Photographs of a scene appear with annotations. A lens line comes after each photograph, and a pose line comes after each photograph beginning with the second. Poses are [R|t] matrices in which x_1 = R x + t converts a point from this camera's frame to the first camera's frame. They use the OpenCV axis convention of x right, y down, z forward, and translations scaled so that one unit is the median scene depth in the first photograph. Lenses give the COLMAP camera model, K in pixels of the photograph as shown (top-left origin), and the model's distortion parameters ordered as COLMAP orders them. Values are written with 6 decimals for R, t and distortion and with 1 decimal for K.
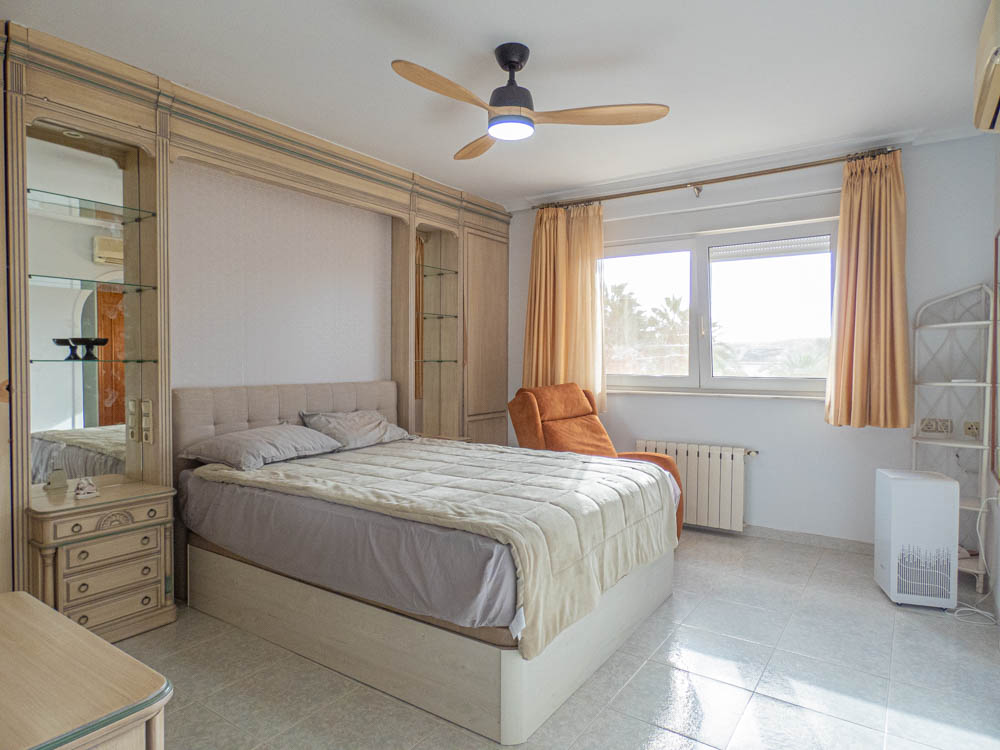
lens RADIAL K [[603.4, 0, 493.3], [0, 603.4, 372.3], [0, 0, 1]] dist [-0.003973, -0.000342]
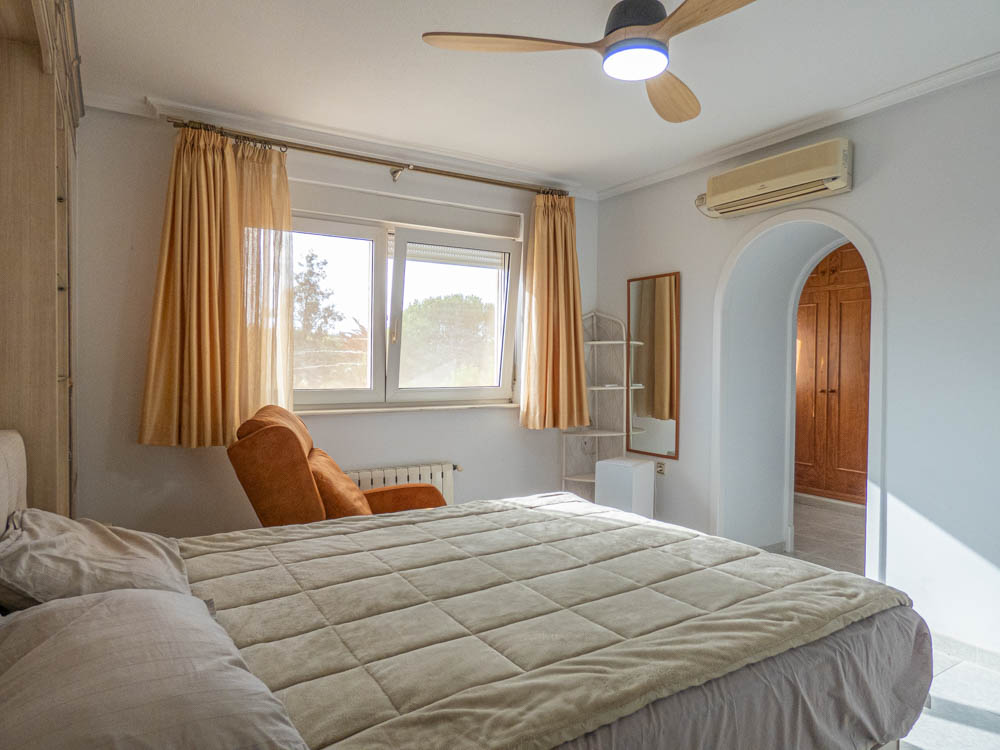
lens RADIAL K [[603.4, 0, 493.3], [0, 603.4, 372.3], [0, 0, 1]] dist [-0.003973, -0.000342]
pose [[0.398163, -0.037898, 0.916531, -0.395415], [0.006291, 0.999236, 0.038585, -0.050370], [-0.917293, -0.009597, 0.398097, 0.517404]]
